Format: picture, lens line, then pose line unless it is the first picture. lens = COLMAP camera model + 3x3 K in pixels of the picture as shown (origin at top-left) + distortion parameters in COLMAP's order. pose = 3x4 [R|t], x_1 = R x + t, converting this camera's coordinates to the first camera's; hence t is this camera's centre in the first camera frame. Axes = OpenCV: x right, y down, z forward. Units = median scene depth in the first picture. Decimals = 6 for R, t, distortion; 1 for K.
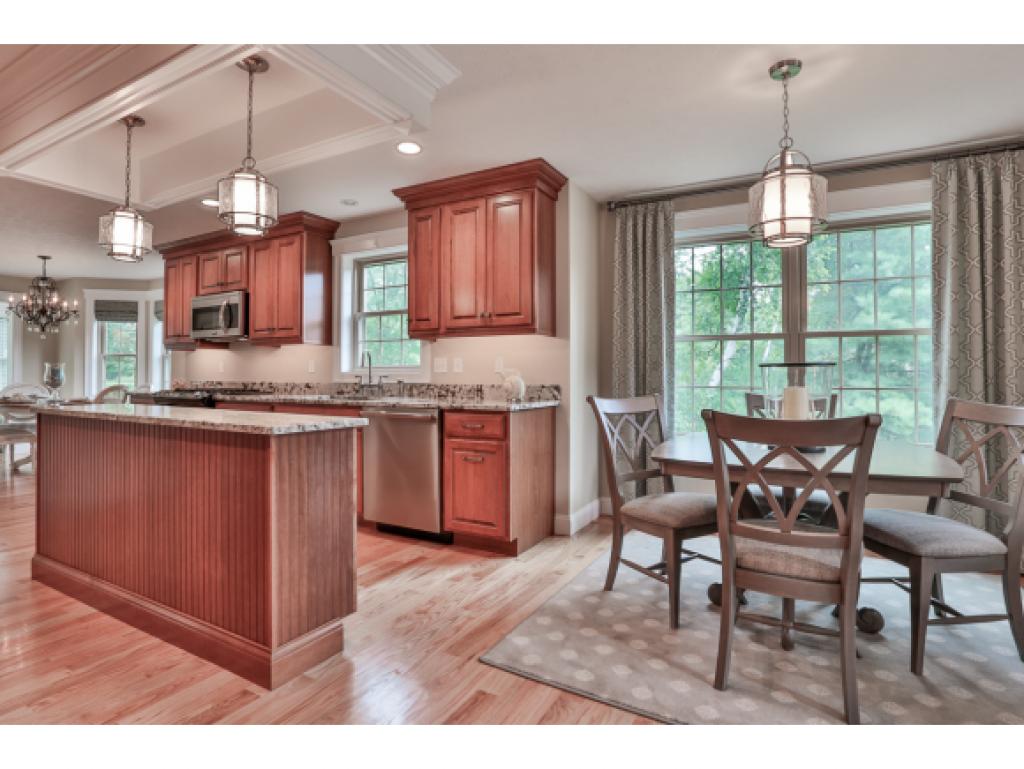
lens RADIAL K [[520.8, 0, 512.5], [0, 520.8, 380.2], [0, 0, 1]] dist [-0.023006, 0.001059]
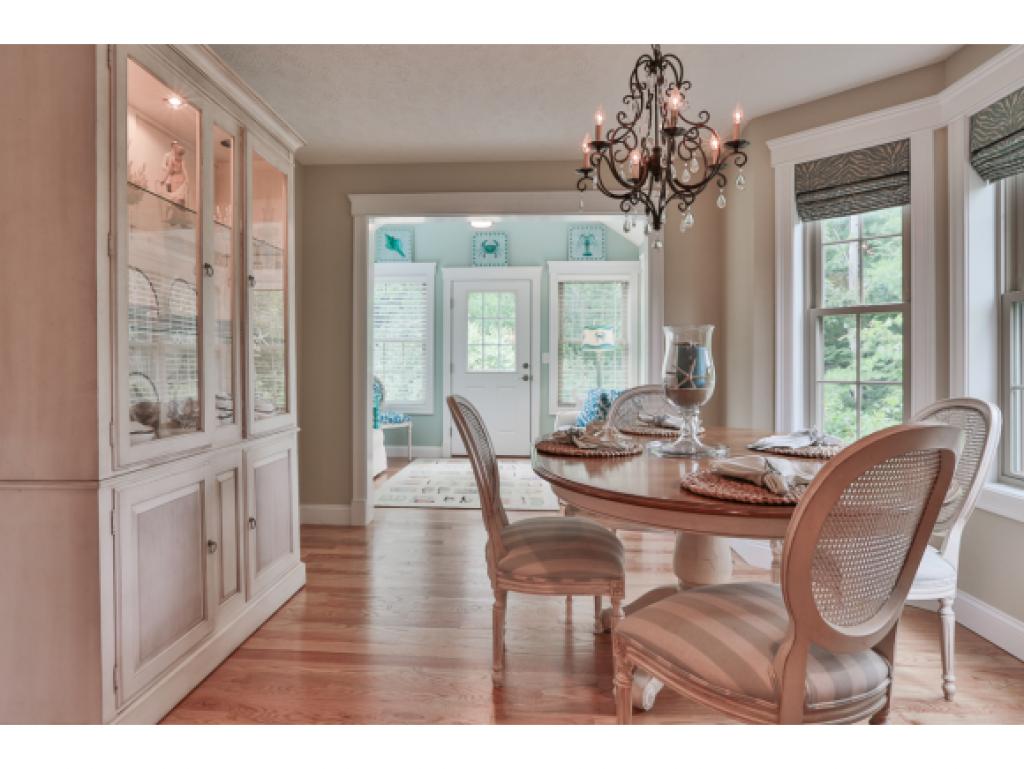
lens RADIAL K [[612.1, 0, 512.6], [0, 612.1, 366.4], [0, 0, 1]] dist [-0.028710, 0.000470]
pose [[0.444930, -0.001410, -0.895564, -1.934579], [-0.002372, 0.999993, -0.002753, -0.027227], [0.895562, 0.003349, 0.444923, 2.344400]]
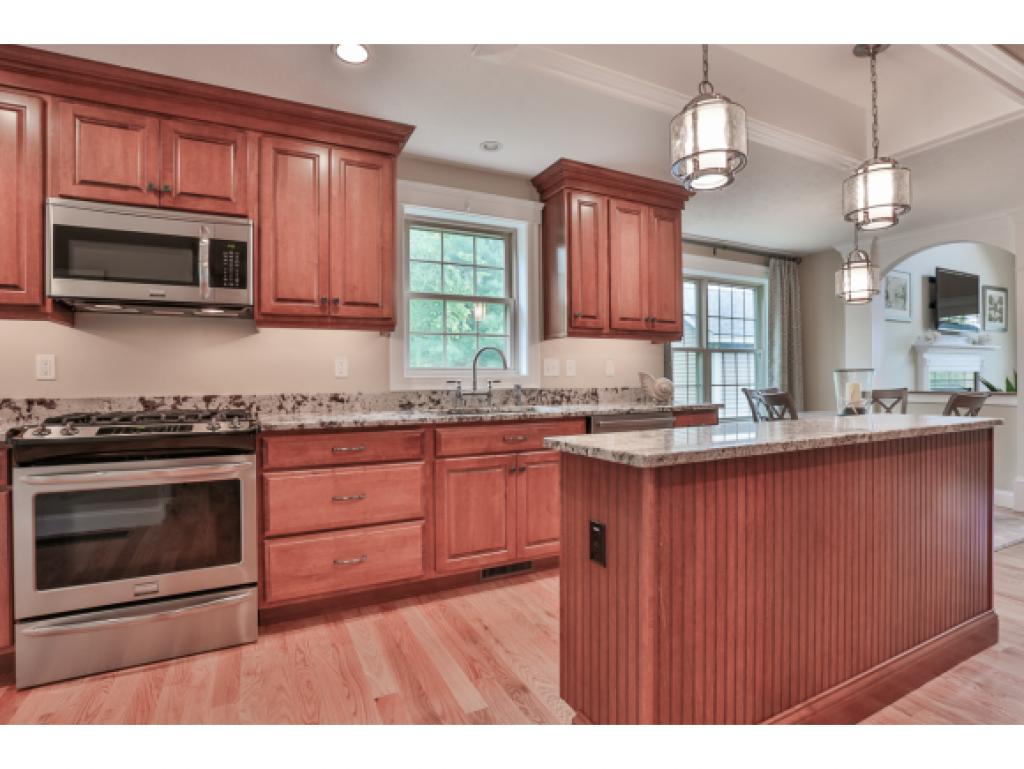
lens RADIAL K [[520.8, 0, 512.5], [0, 520.8, 380.2], [0, 0, 1]] dist [-0.023006, 0.001059]
pose [[0.561549, -0.009424, 0.827390, -2.081952], [0.015878, 0.999874, 0.000612, -0.020034], [-0.827291, 0.012794, 0.561628, 1.272606]]
